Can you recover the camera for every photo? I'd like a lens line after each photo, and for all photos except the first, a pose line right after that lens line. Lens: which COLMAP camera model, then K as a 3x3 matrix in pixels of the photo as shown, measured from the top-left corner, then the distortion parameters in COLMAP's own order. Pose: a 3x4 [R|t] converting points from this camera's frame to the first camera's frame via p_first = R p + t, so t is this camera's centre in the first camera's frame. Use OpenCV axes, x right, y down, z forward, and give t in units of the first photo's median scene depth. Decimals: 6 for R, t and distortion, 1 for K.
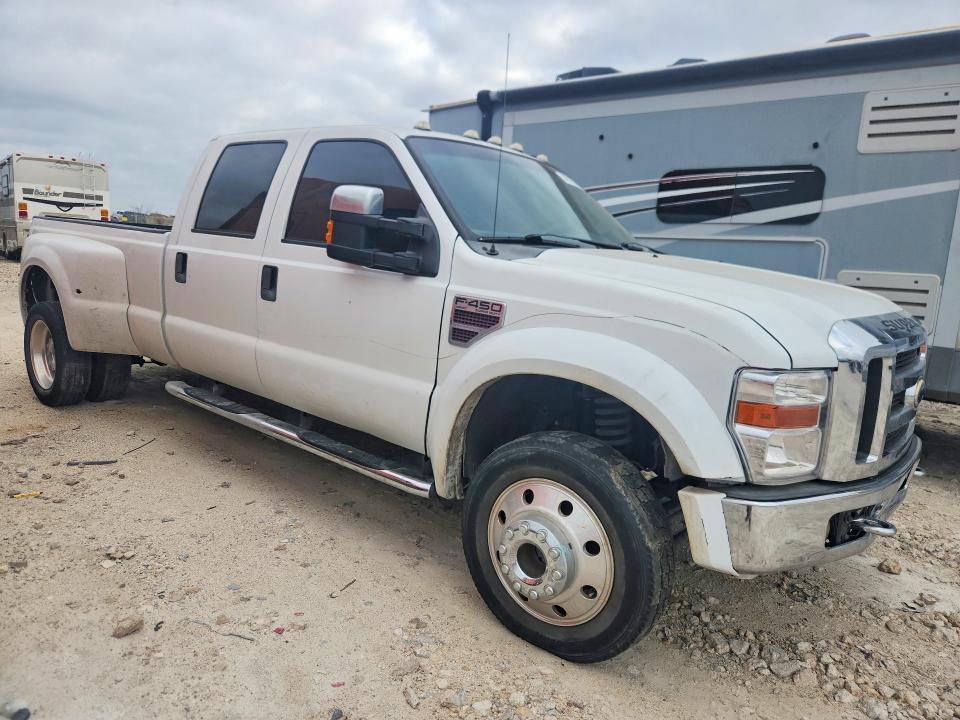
lens RADIAL K [[716.7, 0, 480.0], [0, 716.7, 360.0], [0, 0, 1]] dist [0.019823, -0.002619]
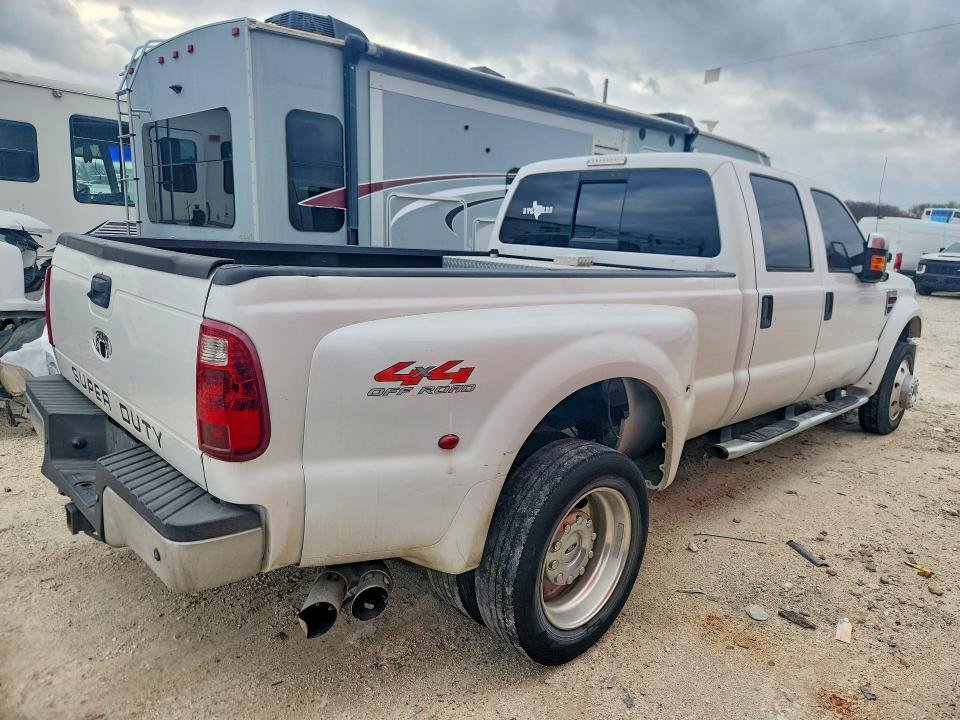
lens RADIAL K [[716.7, 0, 480.0], [0, 716.7, 360.0], [0, 0, 1]] dist [0.019823, -0.002619]
pose [[0.028649, -0.249837, 0.967864, -1.288891], [0.094880, 0.964569, 0.246178, -0.320674], [-0.995076, 0.084778, 0.051338, 1.290484]]
